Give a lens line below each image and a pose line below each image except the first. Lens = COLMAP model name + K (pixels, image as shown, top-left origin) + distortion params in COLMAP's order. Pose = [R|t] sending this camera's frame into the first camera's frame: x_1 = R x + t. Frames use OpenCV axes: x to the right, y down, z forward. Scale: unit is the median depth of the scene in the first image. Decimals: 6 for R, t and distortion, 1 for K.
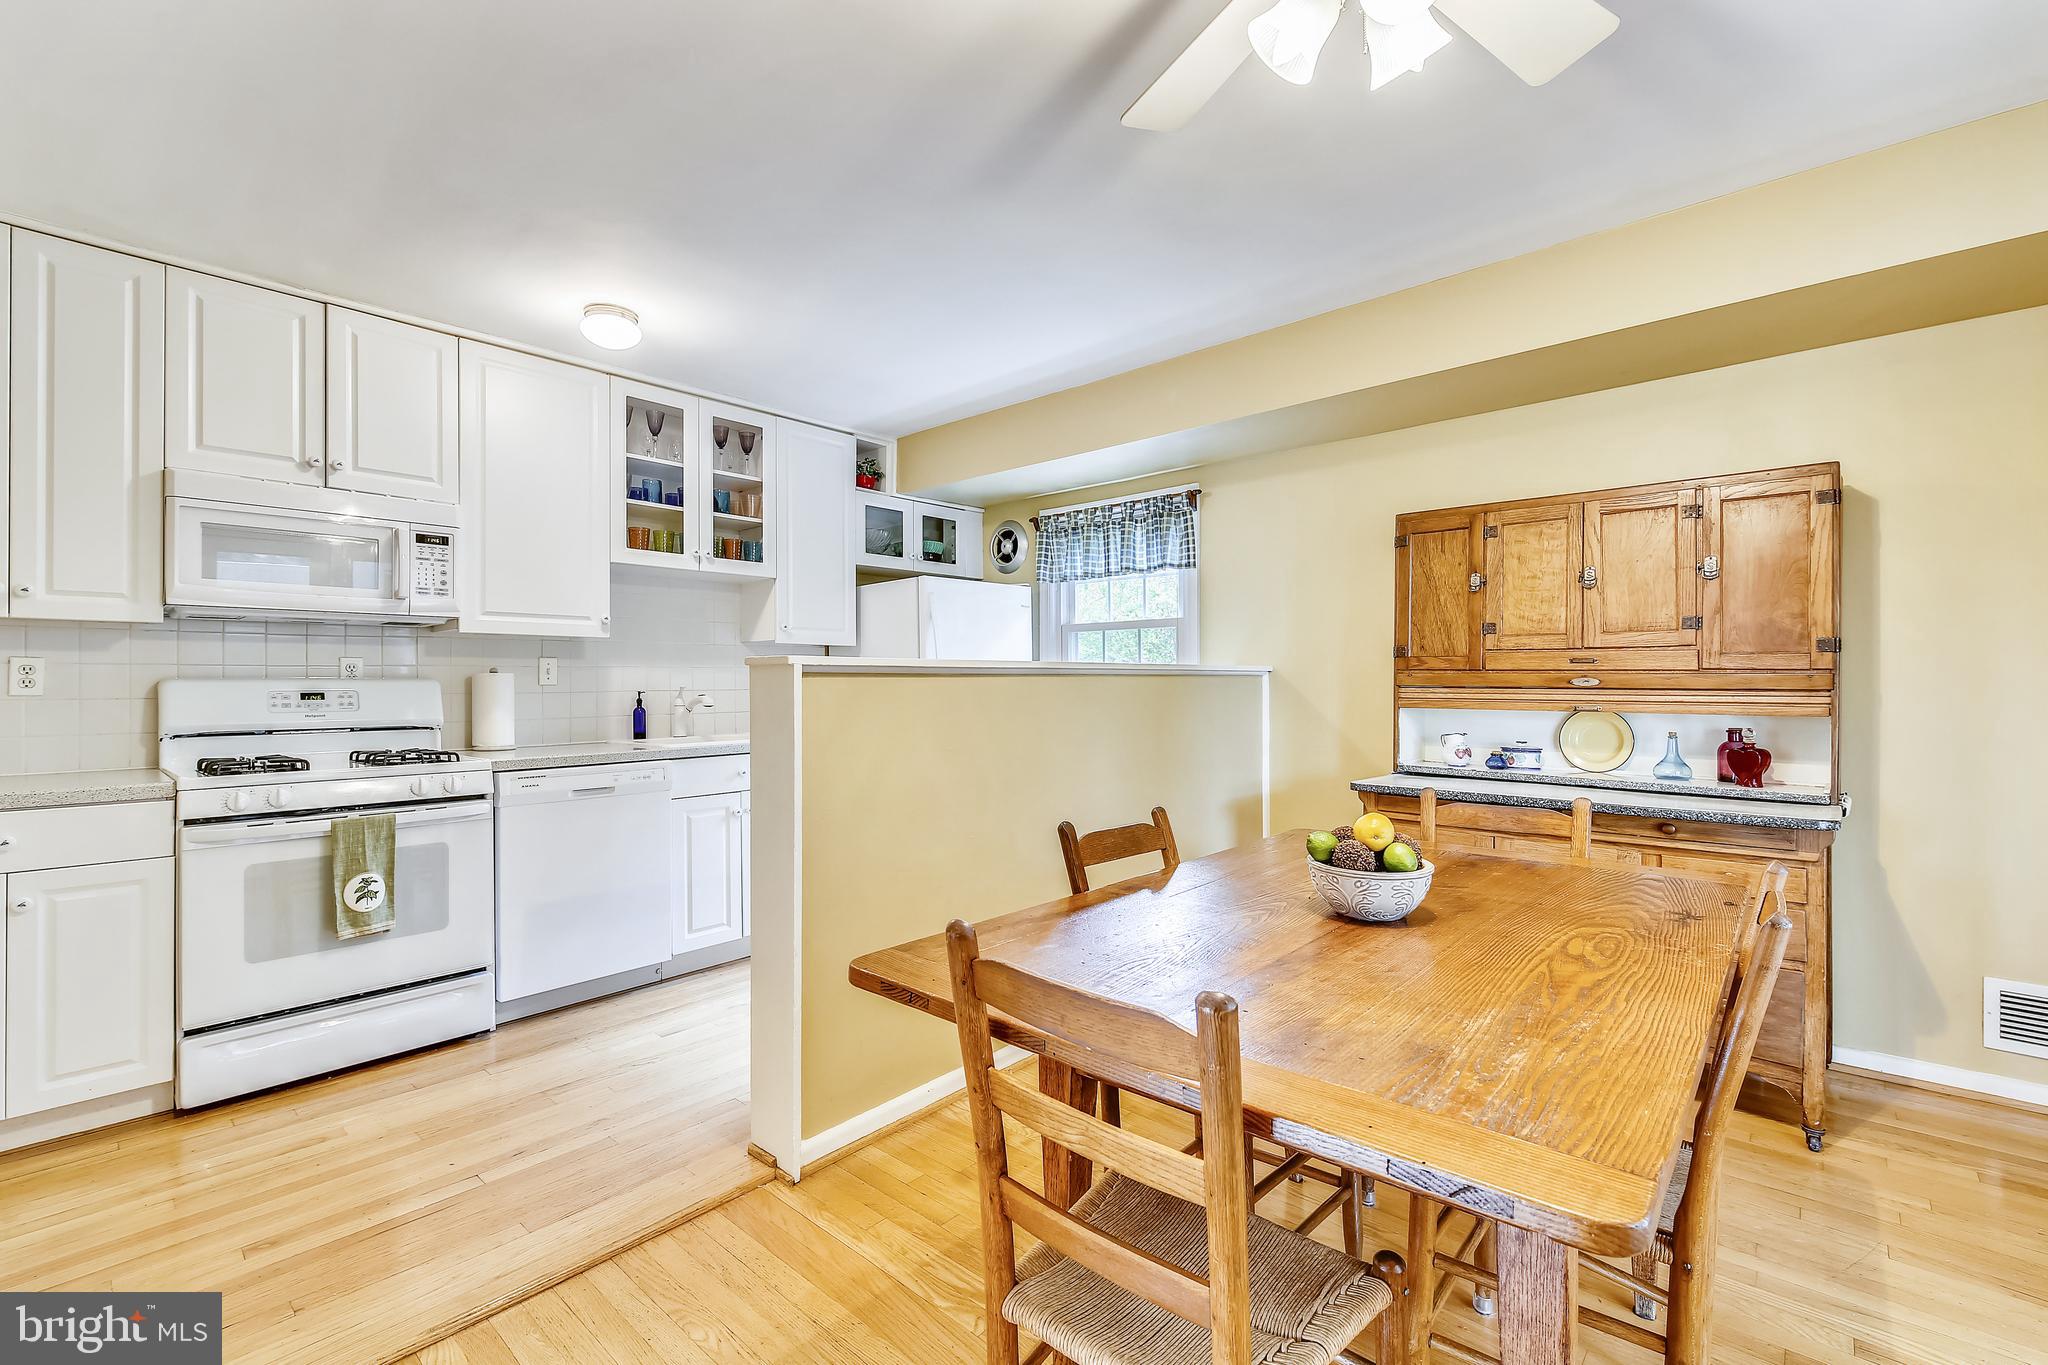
lens RADIAL K [[911.7, 0, 1012.5], [0, 911.7, 677.2], [0, 0, 1]] dist [0.003626, -0.001078]
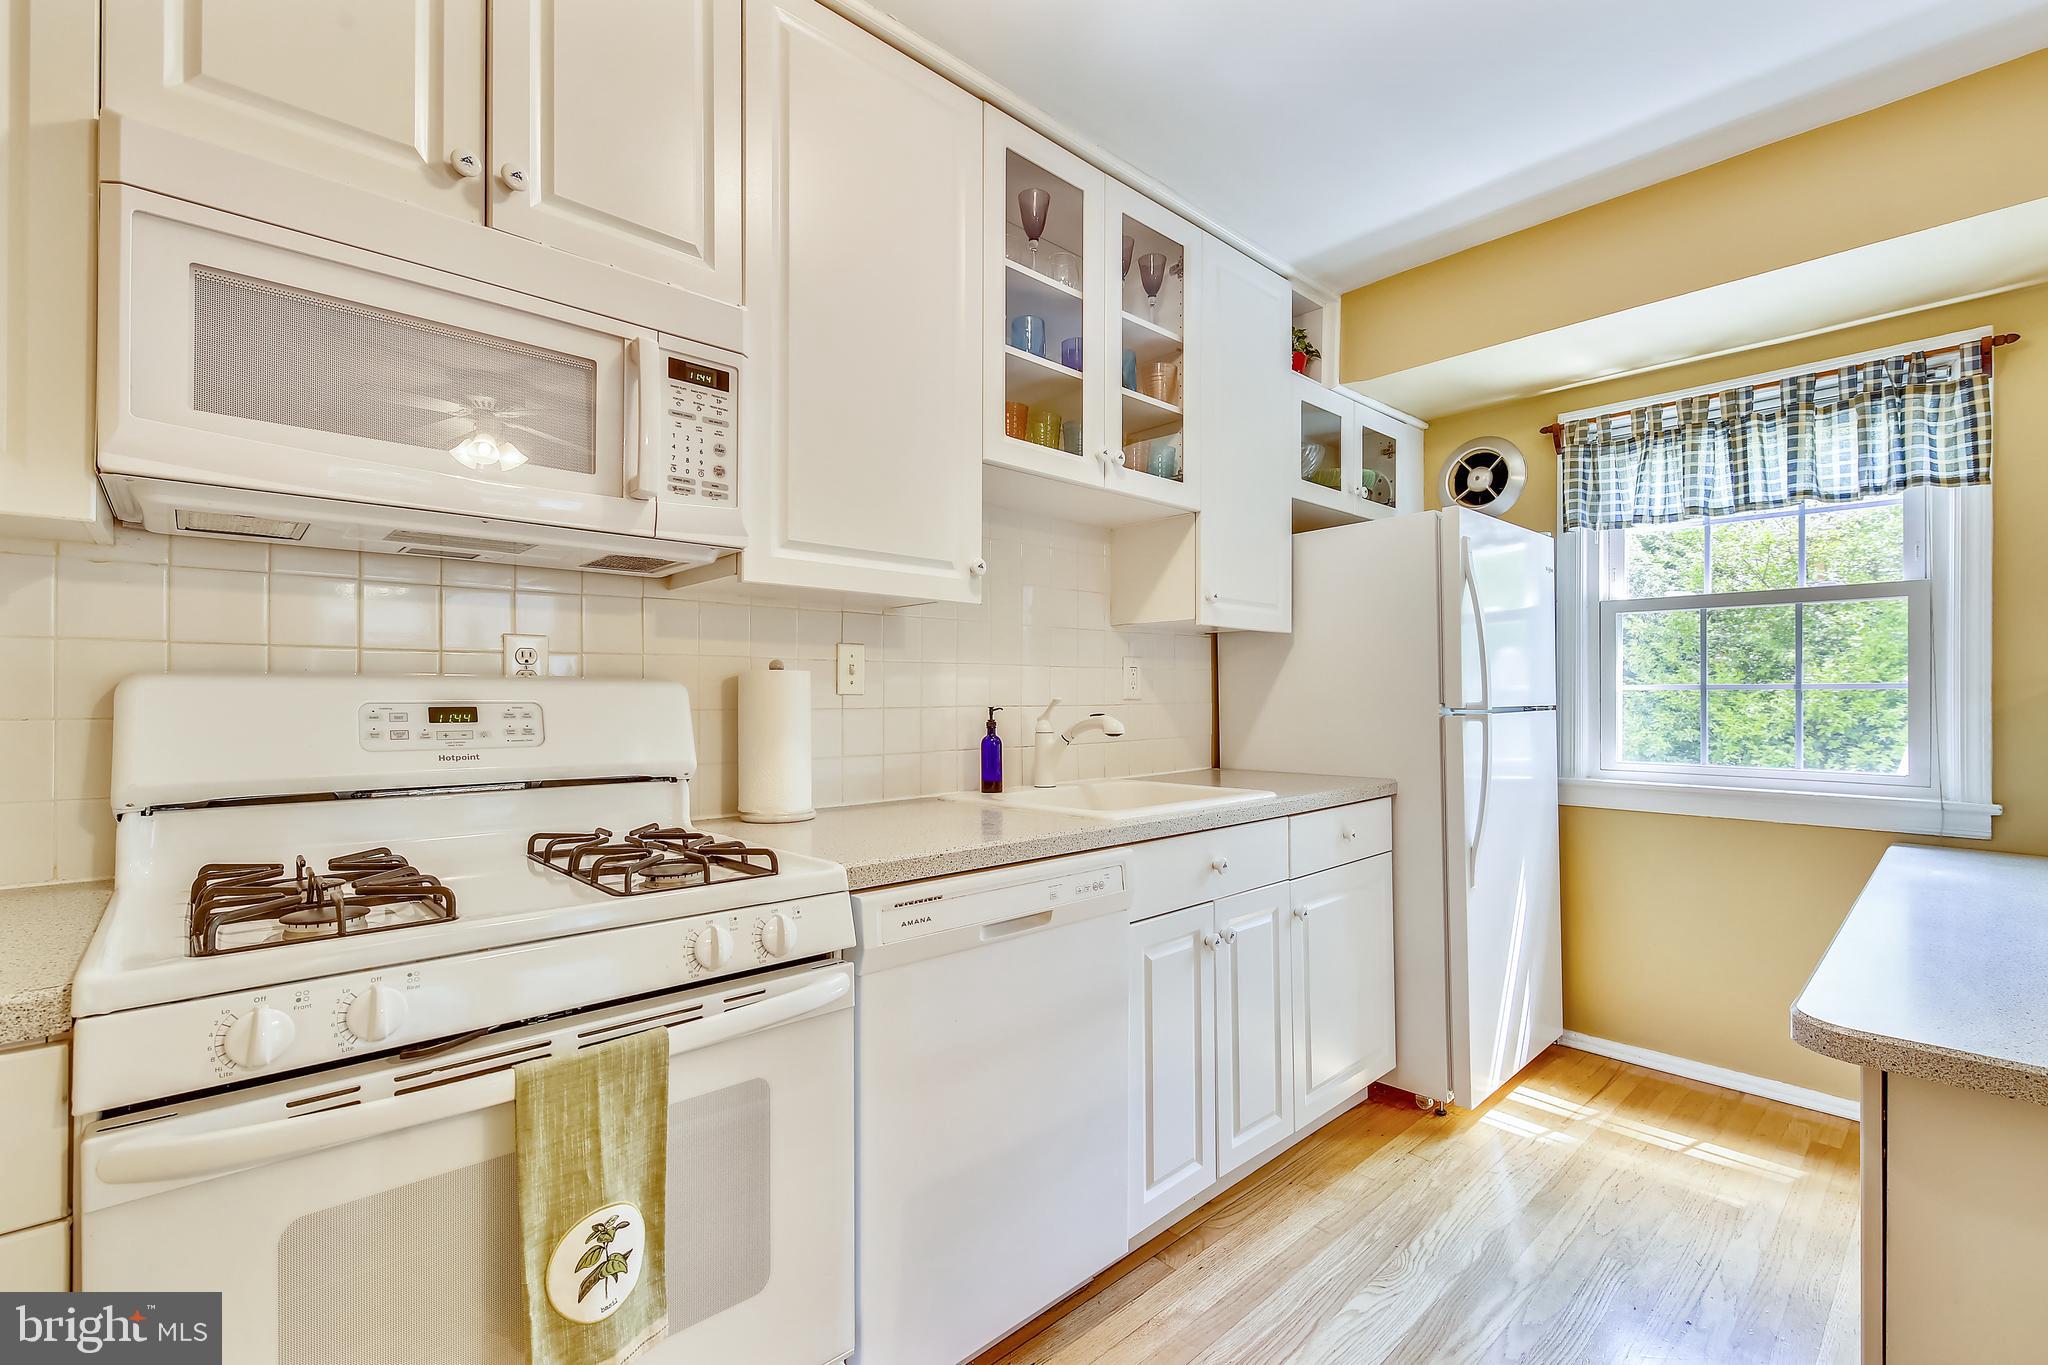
lens RADIAL K [[911.7, 0, 1009.7], [0, 911.7, 694.3], [0, 0, 1]] dist [0.003626, -0.001078]
pose [[0.996297, 0.005818, -0.085779, -0.439024], [-0.005524, 0.999978, 0.003671, 0.007014], [0.085798, -0.003184, 0.996307, 0.555019]]
